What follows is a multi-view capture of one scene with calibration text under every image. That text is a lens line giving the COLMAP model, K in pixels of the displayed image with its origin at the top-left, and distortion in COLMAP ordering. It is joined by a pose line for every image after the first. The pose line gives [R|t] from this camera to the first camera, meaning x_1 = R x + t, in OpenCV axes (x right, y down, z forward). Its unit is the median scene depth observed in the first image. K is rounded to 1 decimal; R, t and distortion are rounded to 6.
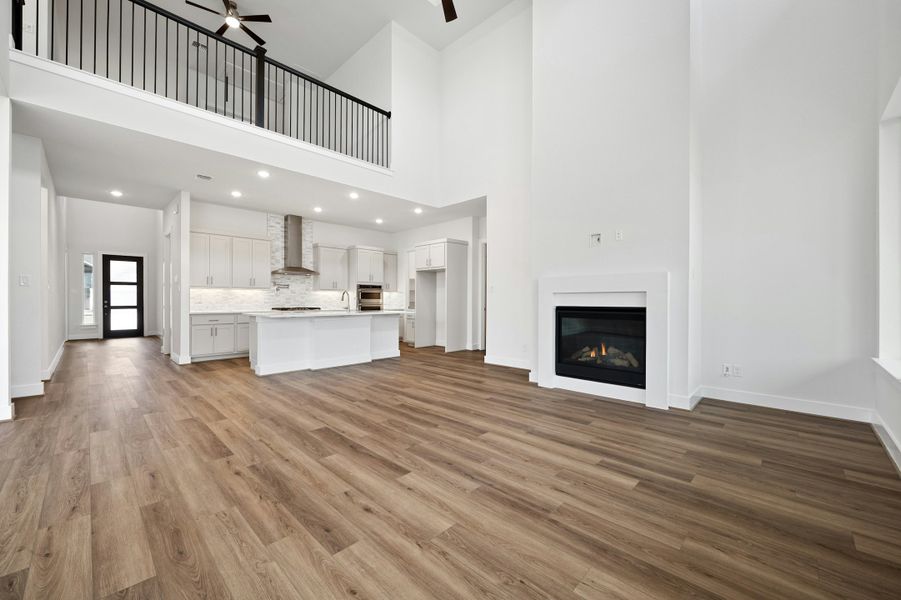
lens RADIAL K [[357.7, 0, 451.1], [0, 357.7, 301.9], [0, 0, 1]] dist [-0.009414, 0.001886]
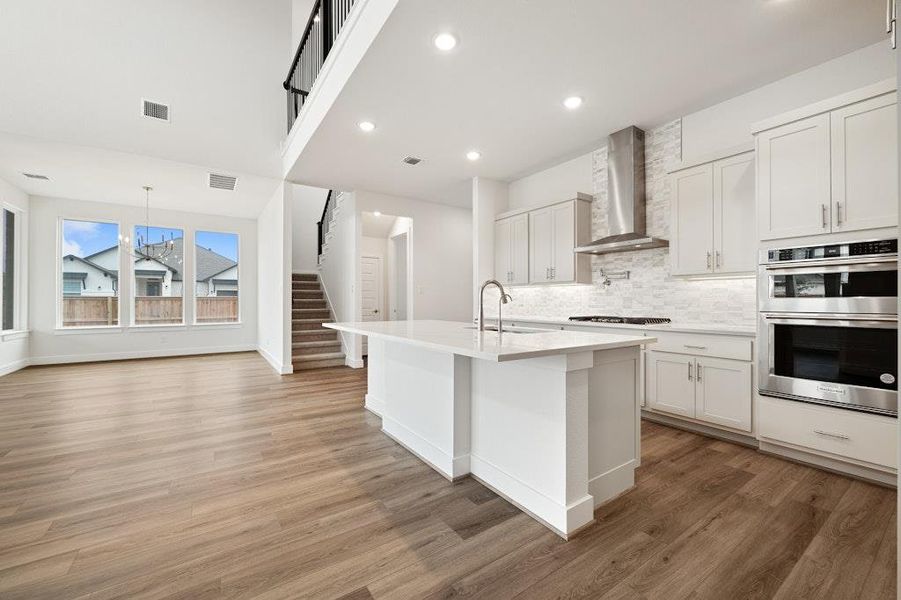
lens RADIAL K [[357.7, 0, 448.3], [0, 357.7, 302.7], [0, 0, 1]] dist [-0.009414, 0.001886]
pose [[-0.201252, 0.001440, -0.979538, 0.118931], [-0.004925, 0.999985, 0.002482, -0.005332], [0.979527, 0.005324, -0.201242, 1.081501]]
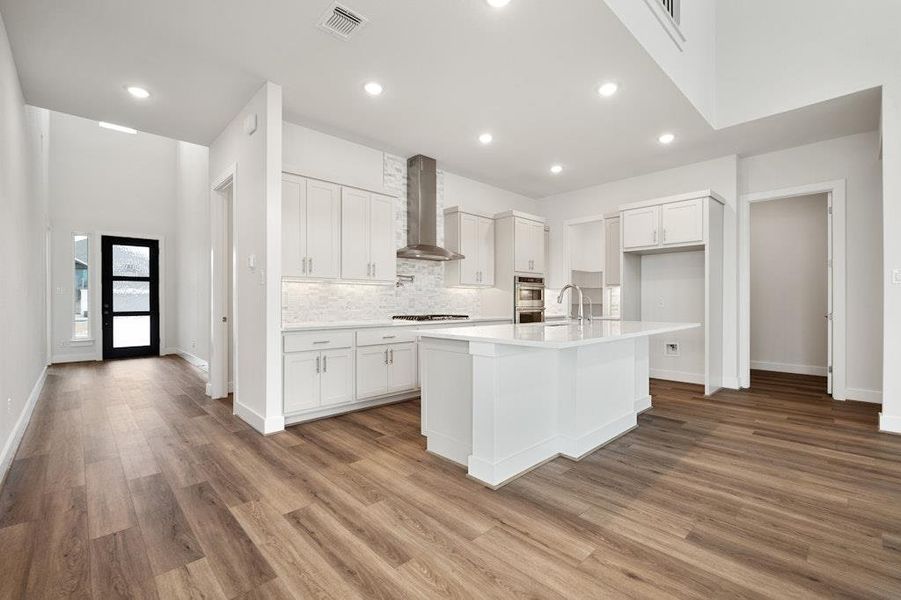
lens RADIAL K [[392.0, 0, 450.3], [0, 392.0, 303.9], [0, 0, 1]] dist [-0.001005, -0.000290]
pose [[0.999297, -0.003002, -0.037368, -0.468864], [0.002997, 0.999995, -0.000205, -0.002700], [0.037368, 0.000093, 0.999302, 0.451289]]
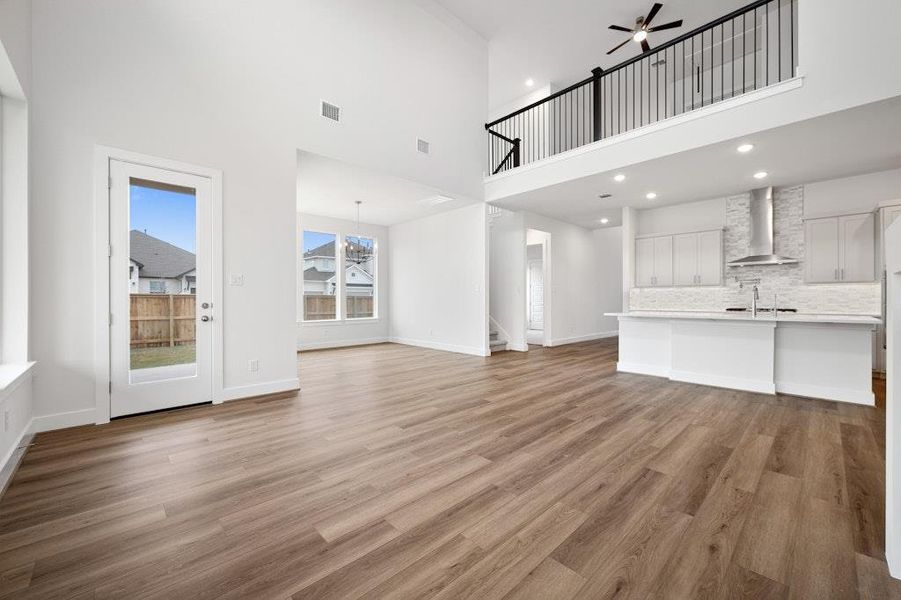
lens RADIAL K [[357.7, 0, 447.3], [0, 357.7, 299.3], [0, 0, 1]] dist [-0.009414, 0.001886]
pose [[-0.043036, -0.002109, -0.999071, 0.442277], [-0.003790, 0.999991, -0.001948, 0.000224], [0.999066, 0.003703, -0.043043, 0.450147]]
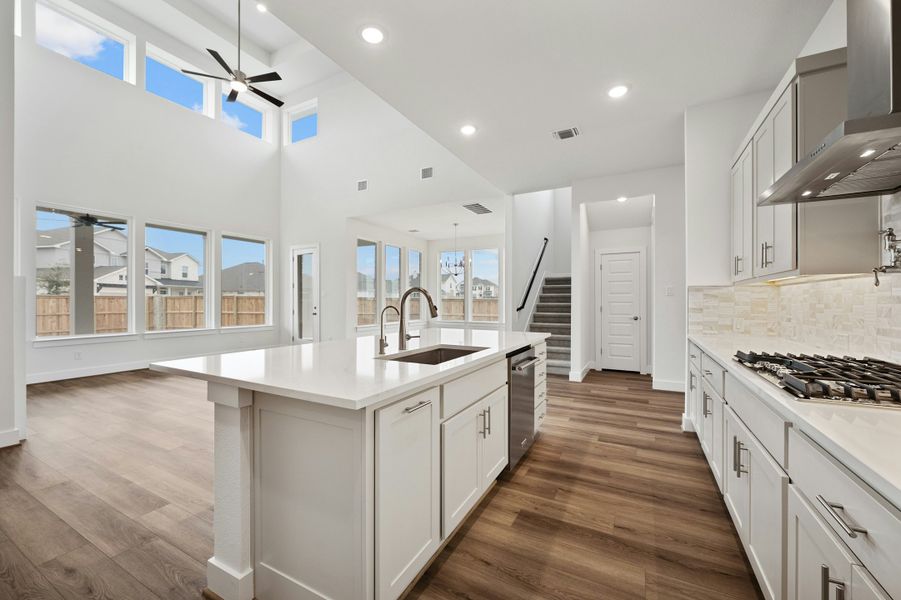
lens RADIAL K [[357.7, 0, 454.0], [0, 357.7, 302.1], [0, 0, 1]] dist [-0.009414, 0.001886]
pose [[-0.959160, -0.002972, -0.282848, -0.248294], [-0.005295, 0.999958, 0.007449, -0.020338], [0.282815, 0.008642, -0.959136, 1.380842]]
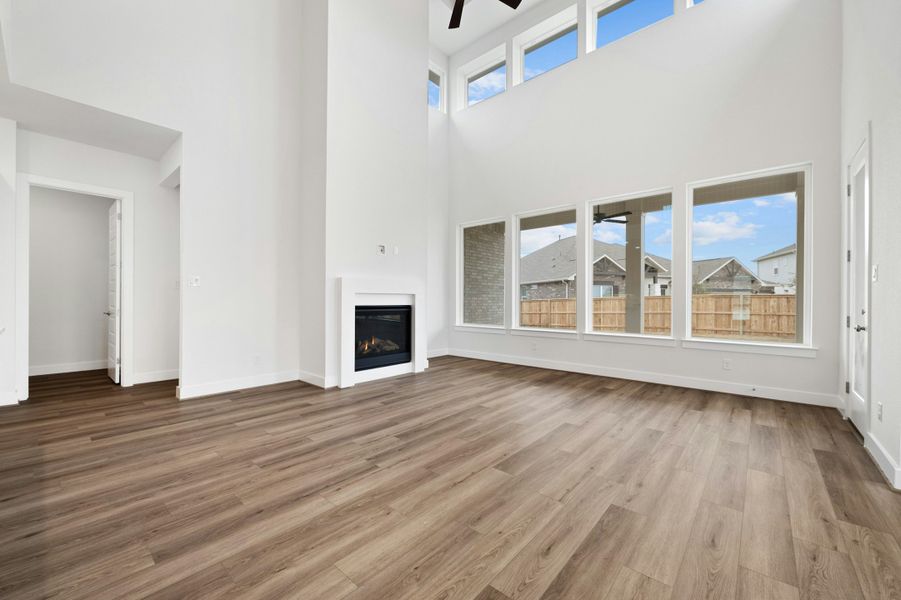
lens RADIAL K [[357.7, 0, 449.5], [0, 357.7, 300.2], [0, 0, 1]] dist [-0.009414, 0.001886]
pose [[-0.053502, -0.001056, 0.998567, -0.551985], [0.000996, 0.999999, 0.001111, -0.003168], [-0.998567, 0.001054, -0.053501, 0.566678]]
